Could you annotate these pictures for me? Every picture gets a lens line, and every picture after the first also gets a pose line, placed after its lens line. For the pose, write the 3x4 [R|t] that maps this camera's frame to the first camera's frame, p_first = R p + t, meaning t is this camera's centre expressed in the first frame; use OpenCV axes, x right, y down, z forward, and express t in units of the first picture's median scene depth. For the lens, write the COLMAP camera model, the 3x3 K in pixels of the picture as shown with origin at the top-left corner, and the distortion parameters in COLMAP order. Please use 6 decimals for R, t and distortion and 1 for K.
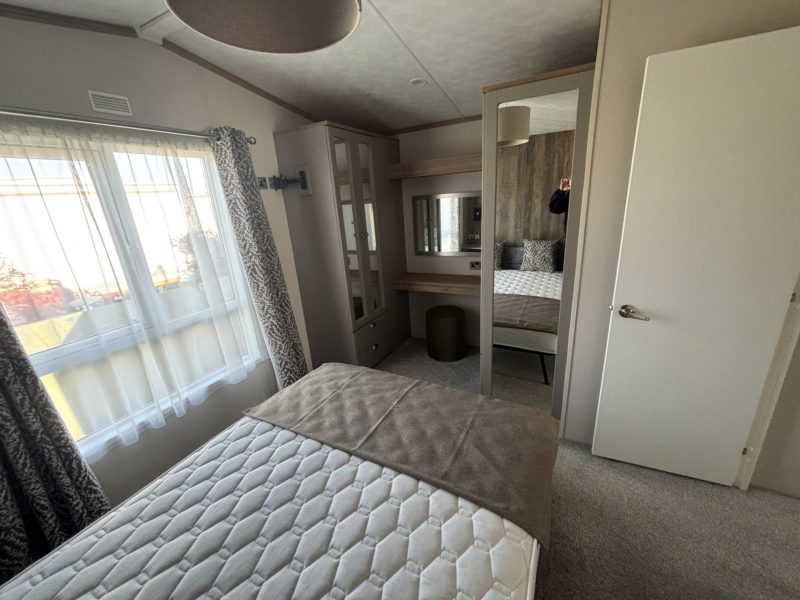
lens RADIAL K [[321.6, 0, 401.3], [0, 321.6, 300.9], [0, 0, 1]] dist [-0.000968, -0.000778]
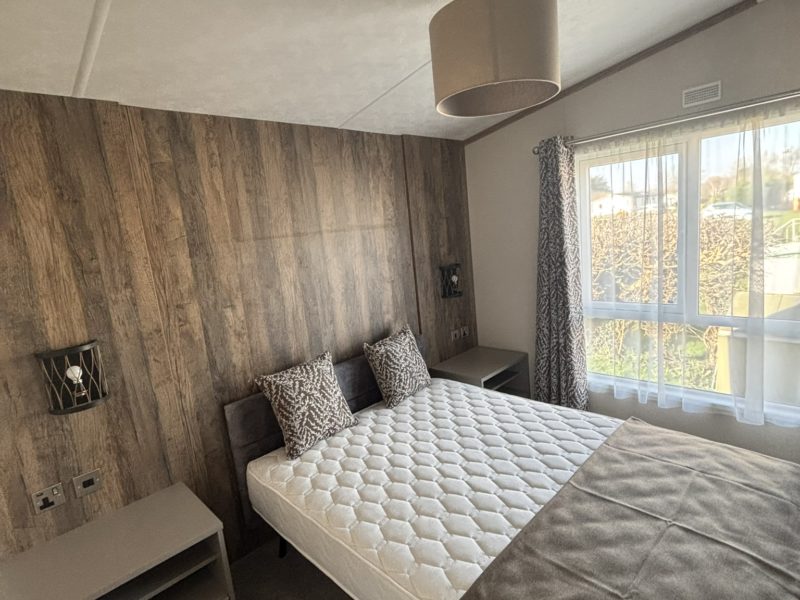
lens RADIAL K [[428.9, 0, 400.0], [0, 428.9, 300.0], [0, 0, 1]] dist [-0.001849, -0.000819]
pose [[-0.282341, 0.253296, -0.925270, 0.546354], [-0.192564, 0.929917, 0.313327, -0.167125], [0.939789, 0.266639, -0.213778, 0.379033]]
